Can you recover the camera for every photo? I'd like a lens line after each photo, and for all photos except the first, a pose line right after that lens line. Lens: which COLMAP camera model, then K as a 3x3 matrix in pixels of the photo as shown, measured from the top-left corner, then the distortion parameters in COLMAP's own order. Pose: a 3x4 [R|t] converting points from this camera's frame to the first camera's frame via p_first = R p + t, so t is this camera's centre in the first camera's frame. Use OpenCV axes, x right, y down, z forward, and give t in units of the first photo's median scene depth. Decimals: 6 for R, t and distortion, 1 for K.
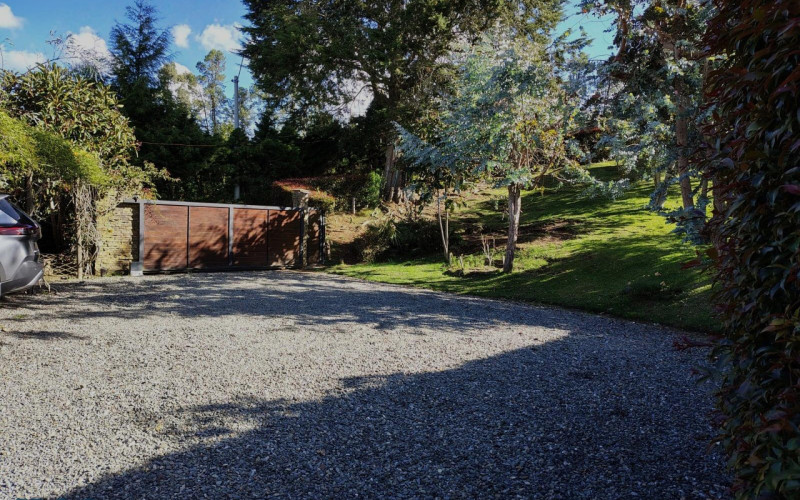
lens RADIAL K [[548.9, 0, 399.5], [0, 548.9, 253.2], [0, 0, 1]] dist [0.048845, -0.046555]
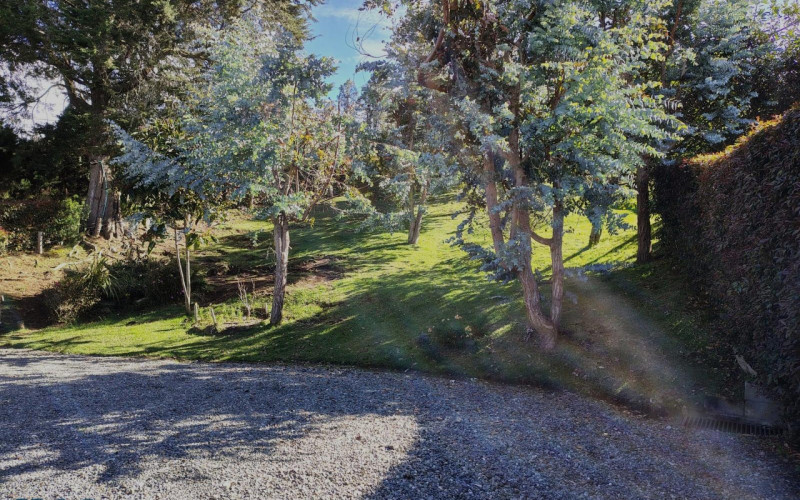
lens RADIAL K [[548.9, 0, 399.5], [0, 548.9, 253.2], [0, 0, 1]] dist [0.048845, -0.046555]
pose [[0.880500, -0.019755, 0.473635, -0.018924], [0.049978, 0.997431, -0.051309, -0.016590], [-0.471405, 0.068849, 0.879226, 0.191616]]
